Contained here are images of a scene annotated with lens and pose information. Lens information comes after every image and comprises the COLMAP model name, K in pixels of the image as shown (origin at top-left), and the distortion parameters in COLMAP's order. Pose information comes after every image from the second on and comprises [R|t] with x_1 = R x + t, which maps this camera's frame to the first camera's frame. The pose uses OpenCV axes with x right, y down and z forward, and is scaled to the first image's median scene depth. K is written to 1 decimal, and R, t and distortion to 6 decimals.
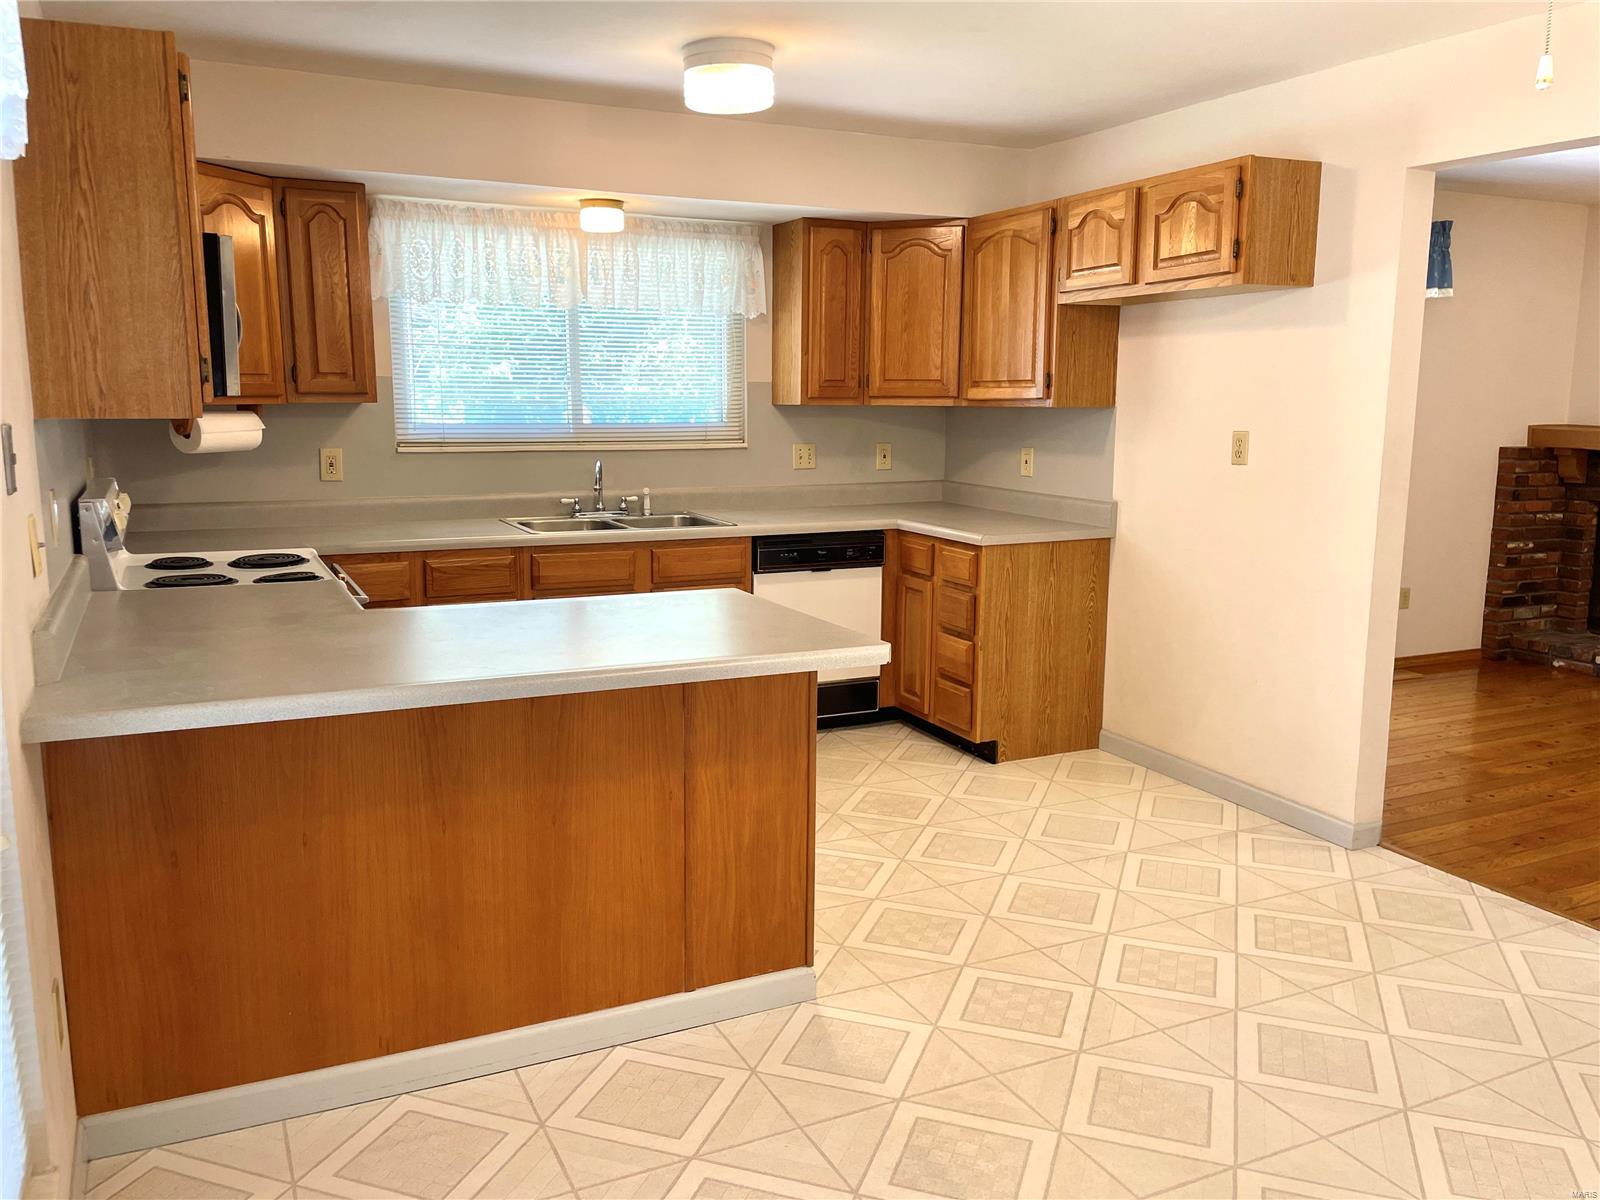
lens RADIAL K [[1254.5, 0, 783.9], [0, 1254.5, 595.8], [0, 0, 1]] dist [0.093037, -0.123036]
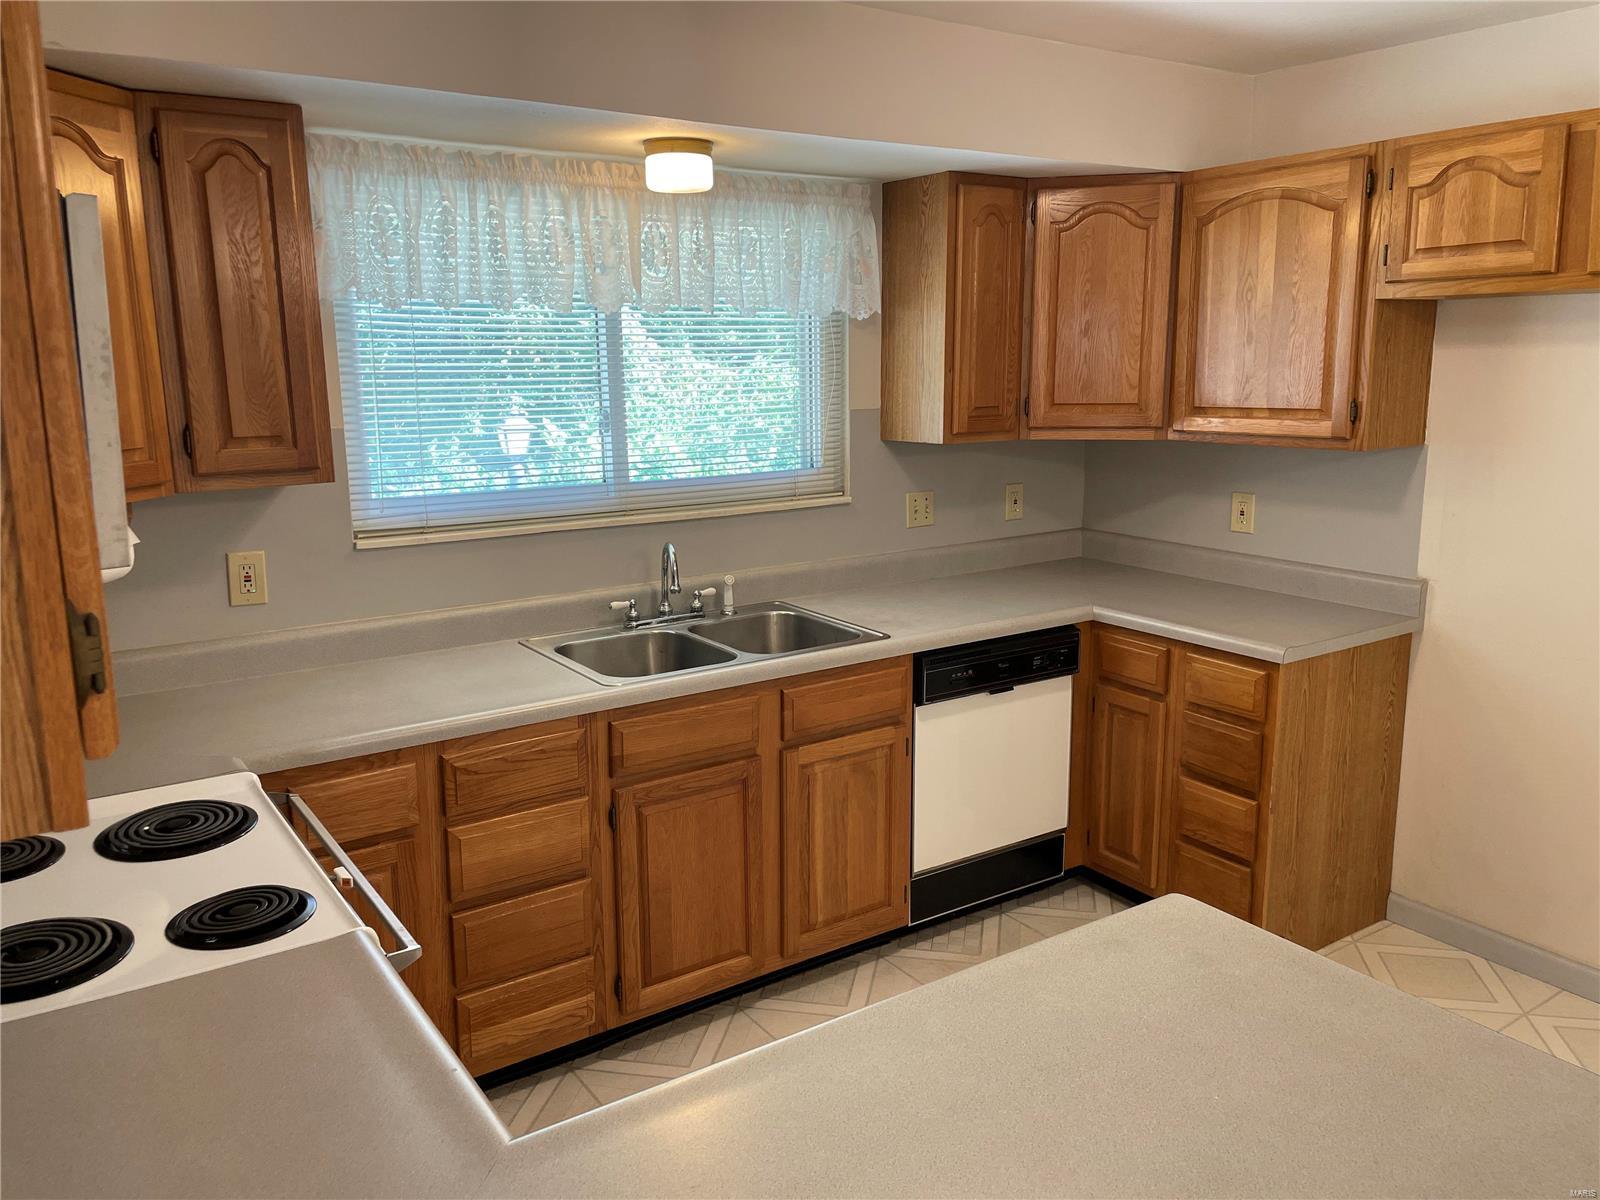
lens RADIAL K [[1222.5, 0, 799.0], [0, 1222.5, 582.5], [0, 0, 1]] dist [0.087443, -0.102949]
pose [[0.988657, -0.042374, 0.144091, -0.178923], [0.039126, 0.998914, 0.025305, -0.104132], [-0.145007, -0.019381, 0.989241, 0.371480]]
